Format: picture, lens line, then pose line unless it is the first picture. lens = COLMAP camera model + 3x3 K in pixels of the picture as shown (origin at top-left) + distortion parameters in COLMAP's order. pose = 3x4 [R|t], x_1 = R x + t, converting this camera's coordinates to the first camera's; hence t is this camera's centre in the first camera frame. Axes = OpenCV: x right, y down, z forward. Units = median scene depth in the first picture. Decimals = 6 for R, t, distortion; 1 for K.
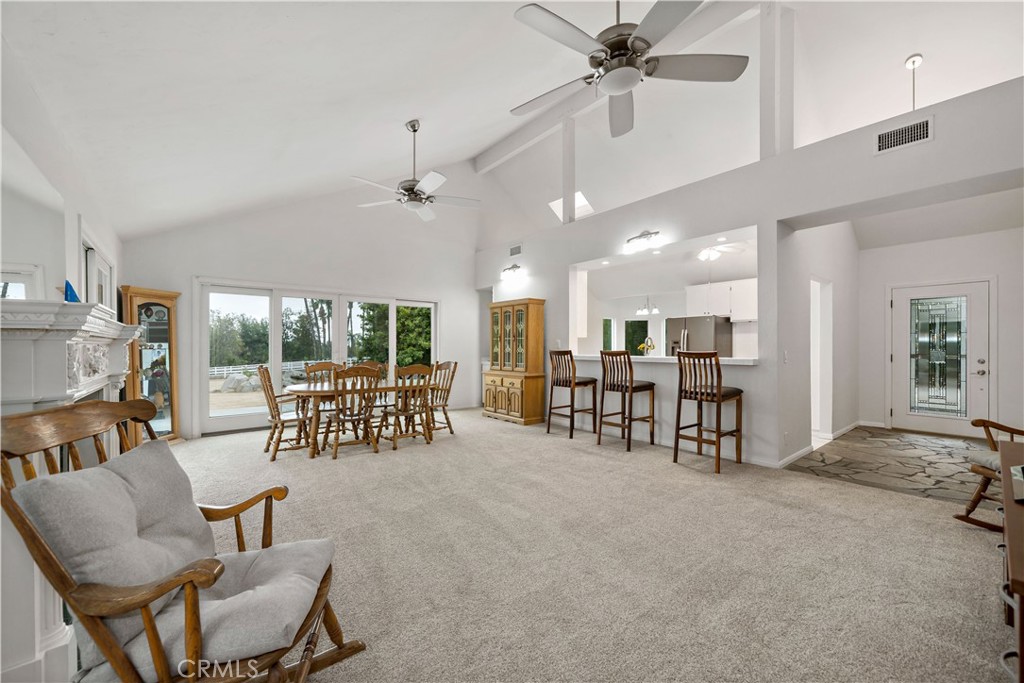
lens RADIAL K [[406.8, 0, 511.8], [0, 406.8, 350.2], [0, 0, 1]] dist [-0.003844, -0.000173]
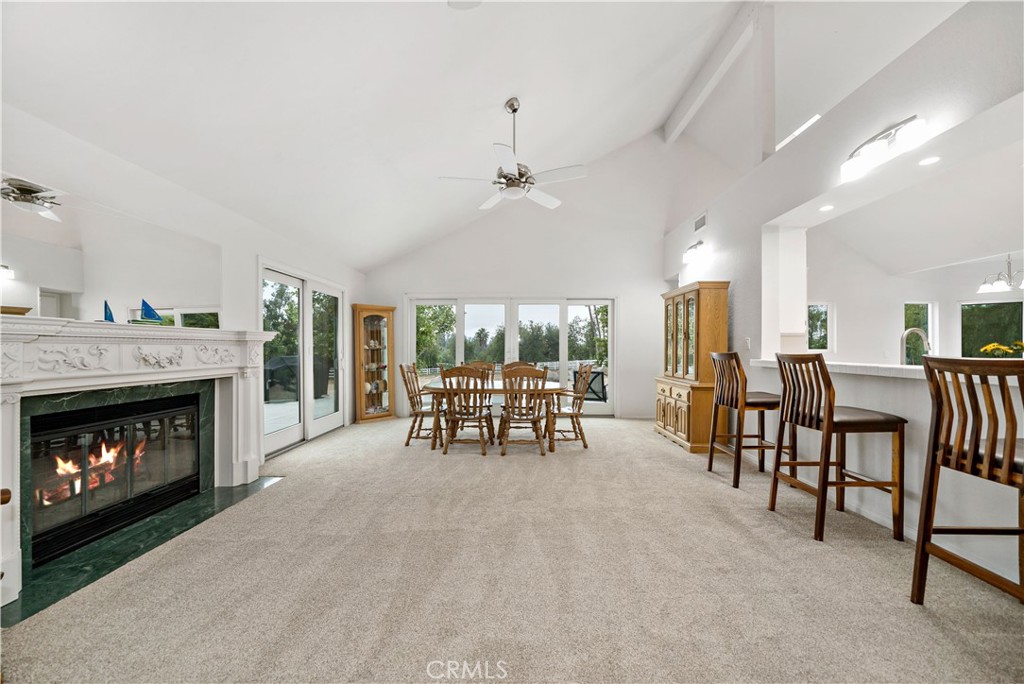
lens RADIAL K [[371.0, 0, 509.7], [0, 371.0, 348.9], [0, 0, 1]] dist [-0.008141, -0.000048]
pose [[0.762047, 0.002970, -0.647515, 0.267585], [-0.006917, 0.999970, -0.003553, -0.000665], [0.647485, 0.007186, 0.762045, 0.330171]]
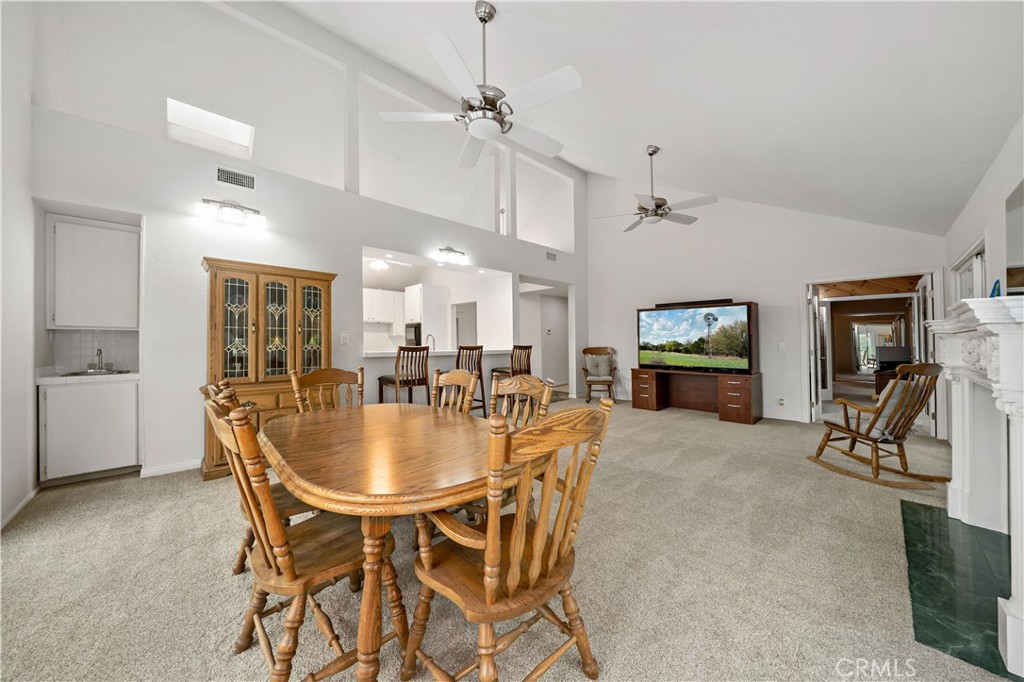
lens RADIAL K [[356.2, 0, 512.0], [0, 356.2, 341.0], [0, 0, 1]] dist [-0.000290, -0.000017]
pose [[-0.060661, 0.015369, 0.998040, -0.742311], [0.010380, 0.999837, -0.014766, 0.003475], [-0.998104, 0.009464, -0.060811, 0.892840]]
